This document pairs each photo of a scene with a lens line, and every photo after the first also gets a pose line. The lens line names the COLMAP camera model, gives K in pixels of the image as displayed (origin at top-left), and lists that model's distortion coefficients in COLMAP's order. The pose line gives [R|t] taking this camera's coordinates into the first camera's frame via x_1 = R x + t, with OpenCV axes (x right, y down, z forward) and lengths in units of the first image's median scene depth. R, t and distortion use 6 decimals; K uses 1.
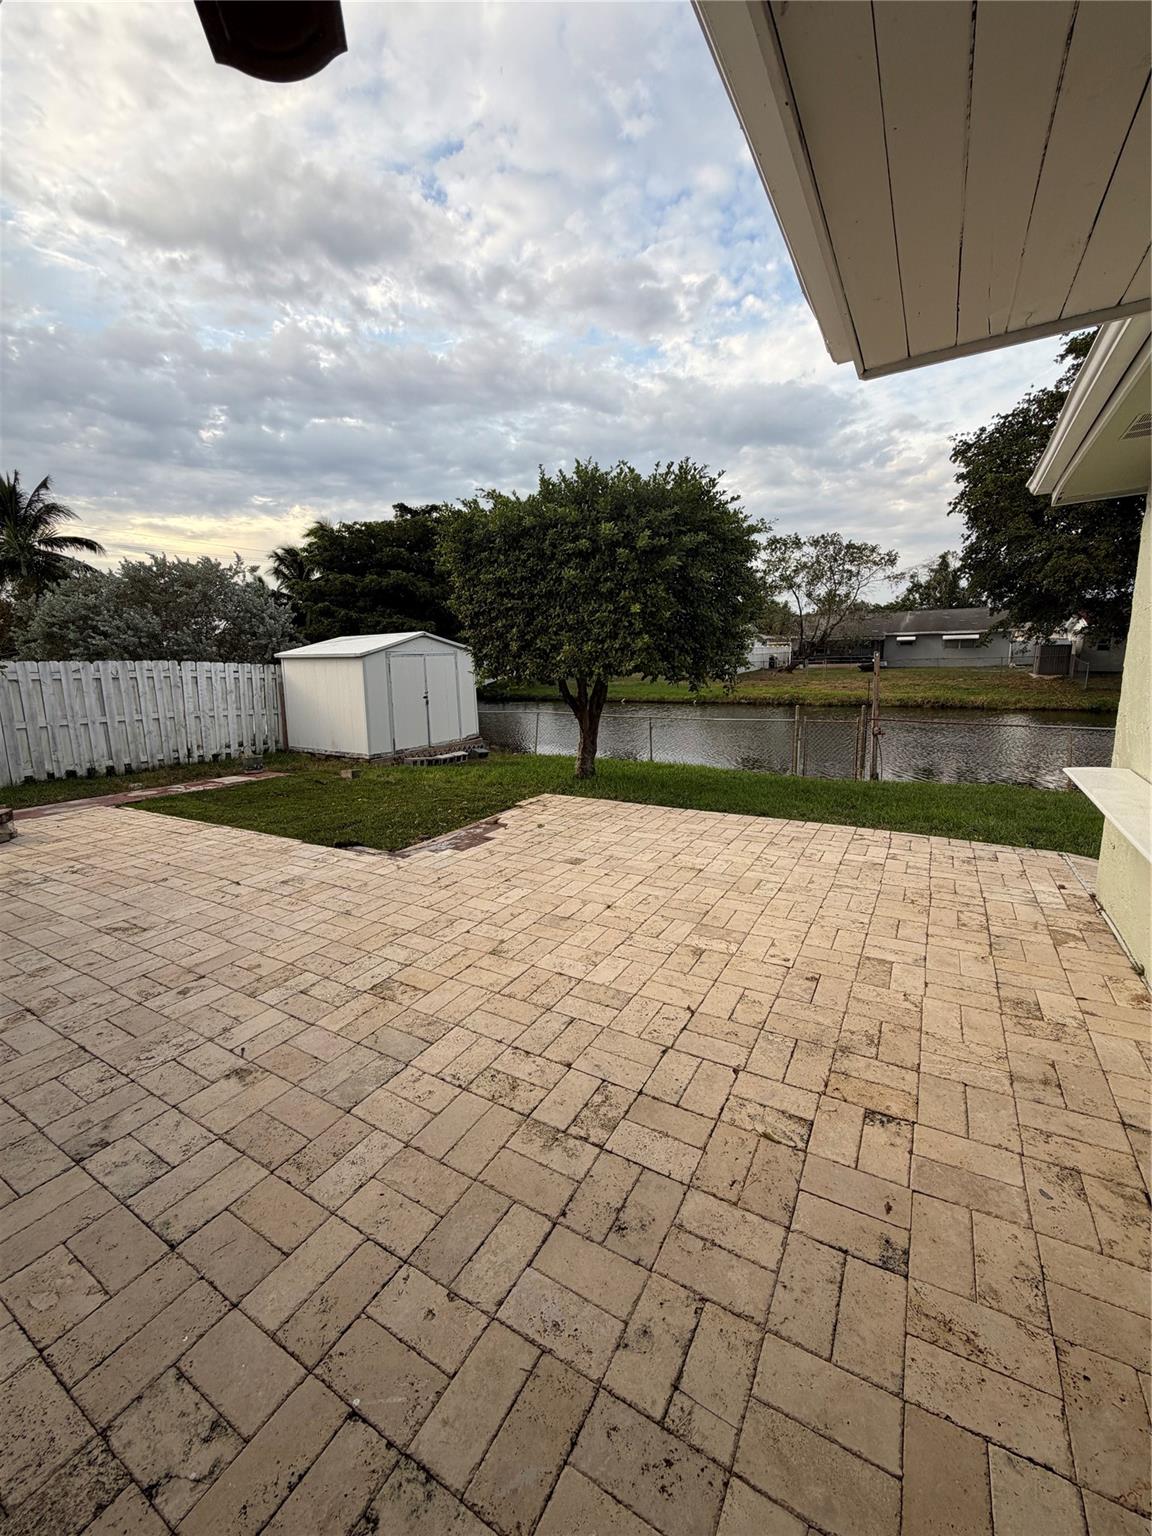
lens RADIAL K [[611.6, 0, 576.0], [0, 611.6, 768.0], [0, 0, 1]] dist [-0.002617, -0.000143]
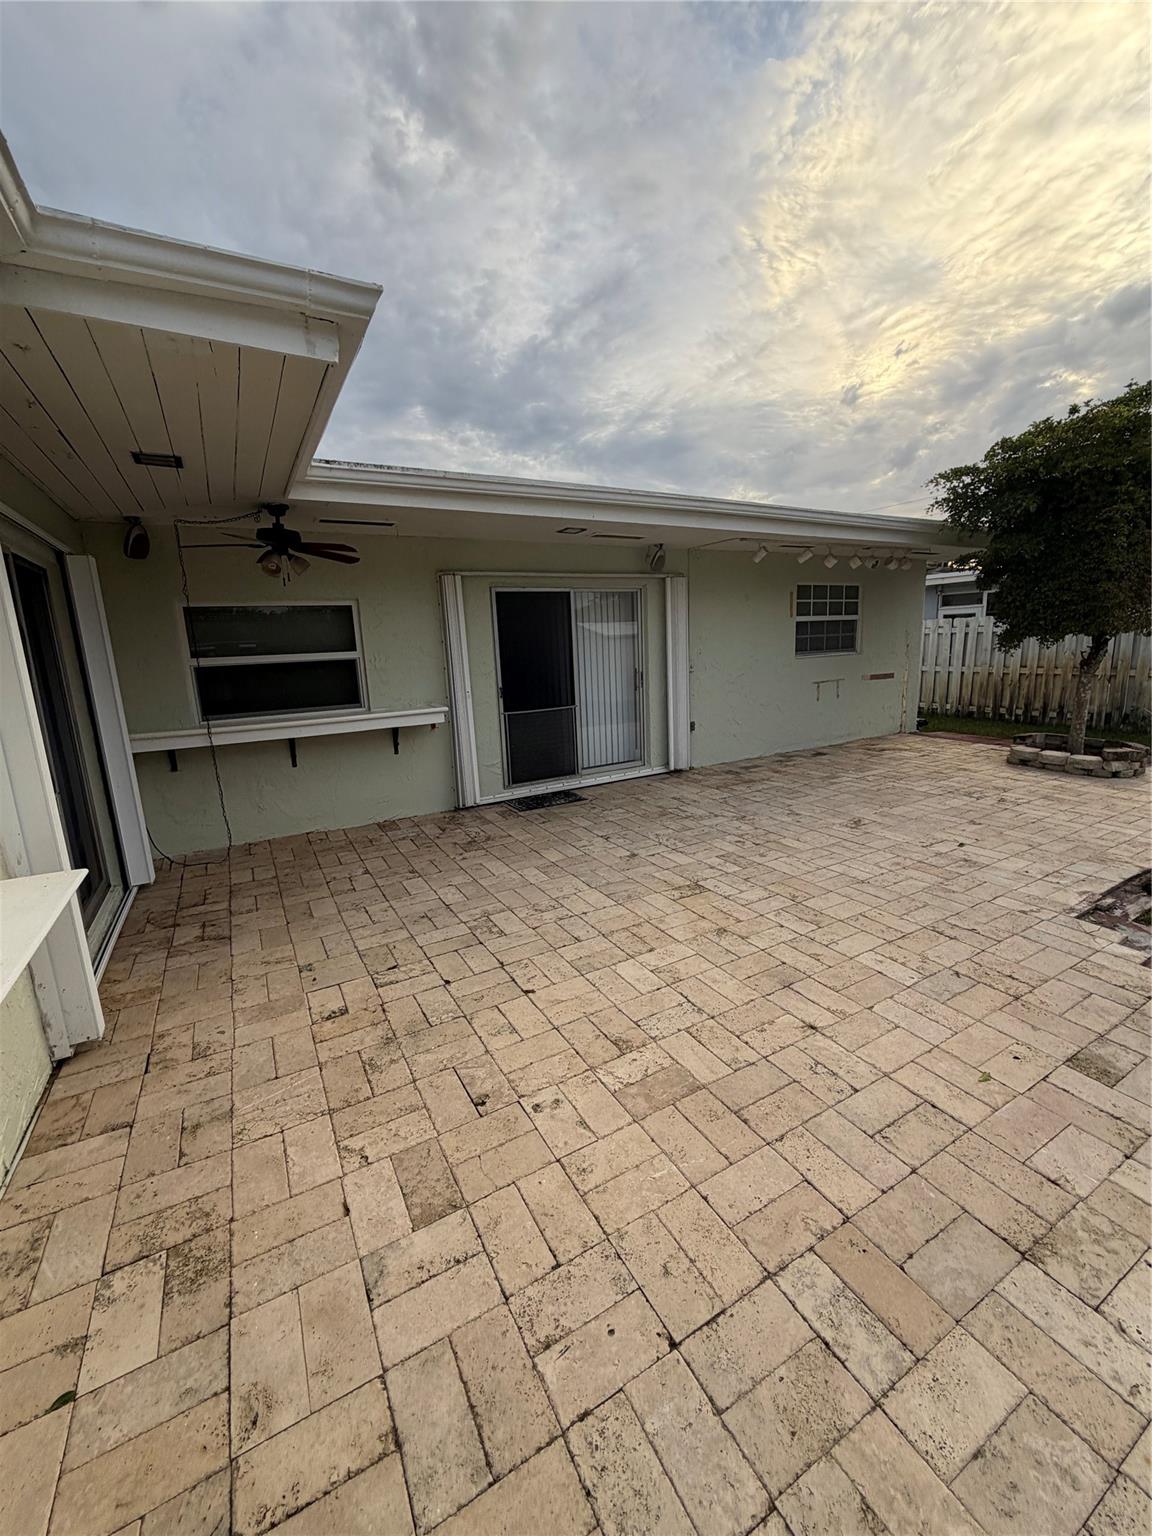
lens RADIAL K [[611.6, 0, 576.0], [0, 611.6, 768.0], [0, 0, 1]] dist [-0.002617, -0.000143]
pose [[-0.506278, 0.217181, -0.834575, 0.583925], [-0.103461, 0.945482, 0.308805, -0.176367], [0.856142, 0.242687, -0.456207, 0.919131]]
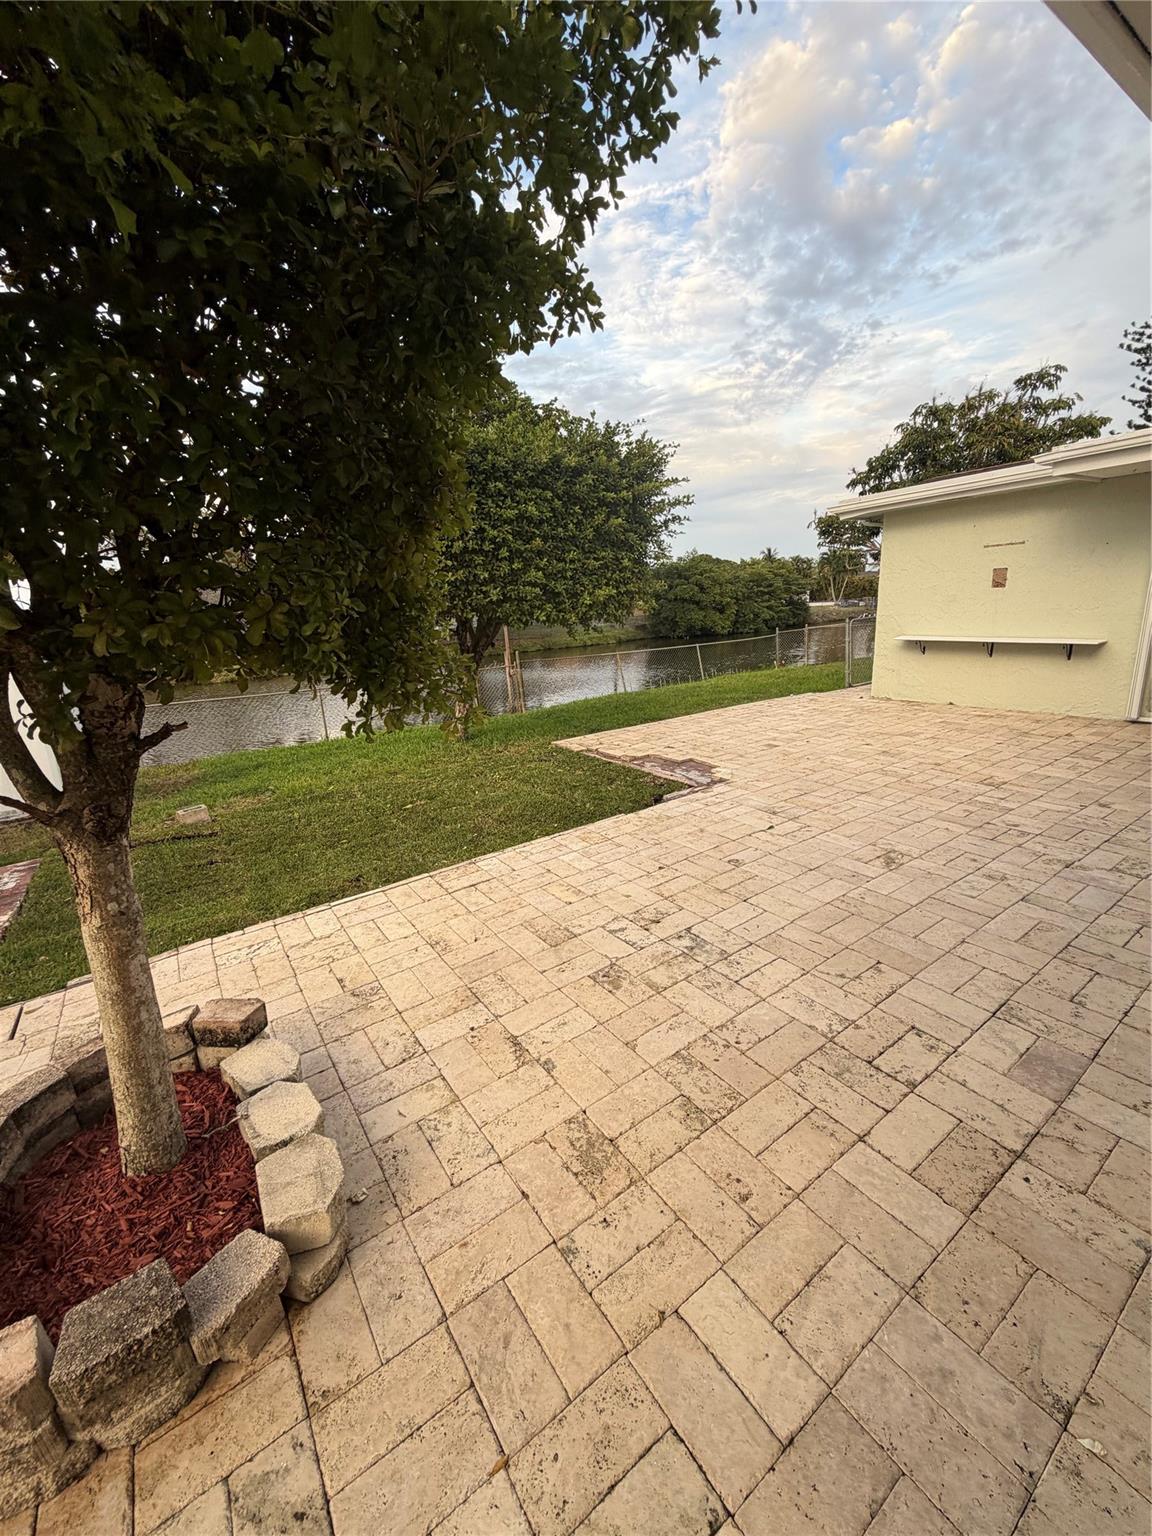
lens RADIAL K [[611.6, 0, 576.0], [0, 611.6, 768.0], [0, 0, 1]] dist [-0.002617, -0.000143]
pose [[0.431879, -0.233986, 0.871052, -1.530366], [0.206148, 0.965806, 0.157229, -0.111712], [-0.878057, 0.111661, 0.465347, 0.844809]]
